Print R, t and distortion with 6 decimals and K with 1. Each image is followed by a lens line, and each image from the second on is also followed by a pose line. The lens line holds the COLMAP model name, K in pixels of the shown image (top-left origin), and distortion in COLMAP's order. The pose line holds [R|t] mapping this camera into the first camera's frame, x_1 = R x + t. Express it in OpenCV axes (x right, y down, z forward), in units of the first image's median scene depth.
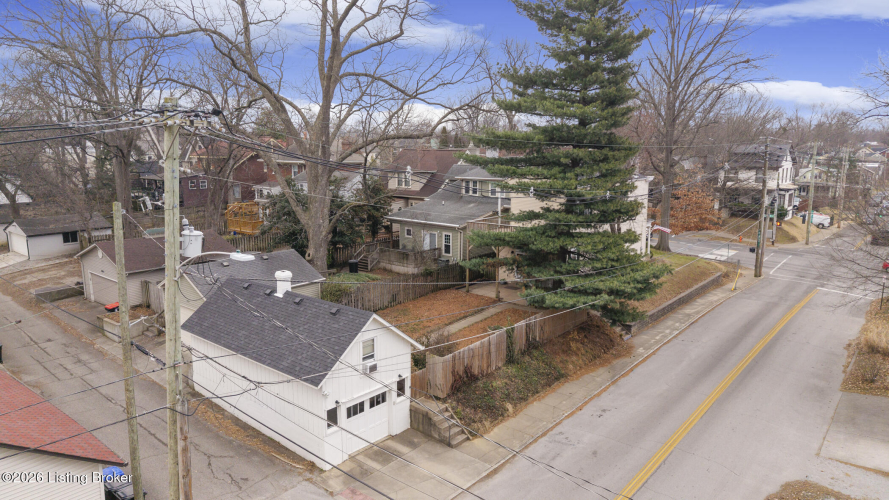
lens RADIAL K [[596.6, 0, 441.9], [0, 596.6, 246.2], [0, 0, 1]] dist [0.009913, 0.001559]
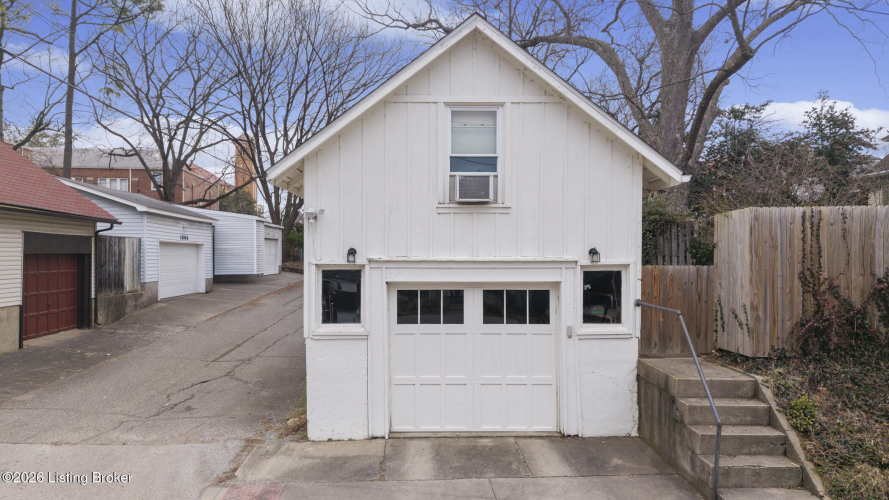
lens RADIAL K [[596.6, 0, 436.5], [0, 596.6, 253.0], [0, 0, 1]] dist [0.009913, 0.001559]
pose [[0.680063, -0.004386, -0.733140, 0.116141], [-0.128431, 0.983807, -0.125018, 0.278436], [0.721817, 0.179178, 0.668488, 0.737265]]
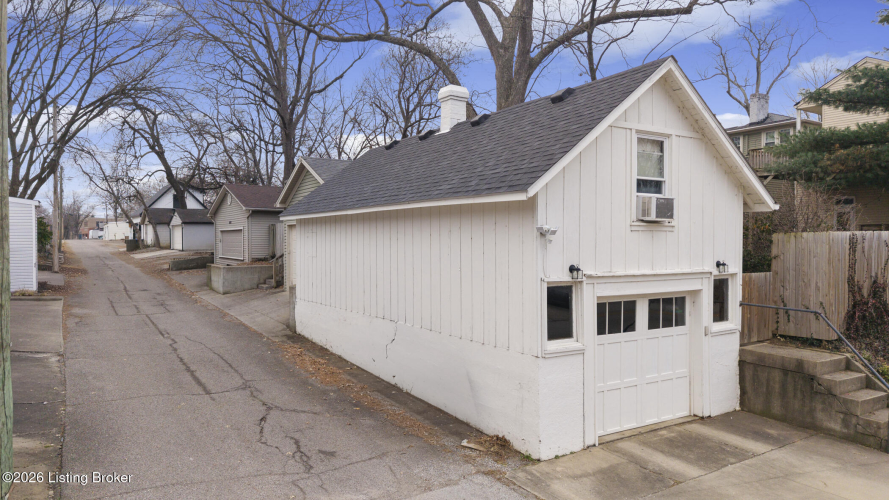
lens RADIAL K [[596.6, 0, 443.3], [0, 596.6, 245.0], [0, 0, 1]] dist [0.009913, 0.001559]
pose [[0.956432, -0.000630, -0.291954, -0.134573], [-0.049262, 0.985312, -0.163506, 0.288178], [0.287768, 0.170765, 0.942353, 0.581245]]
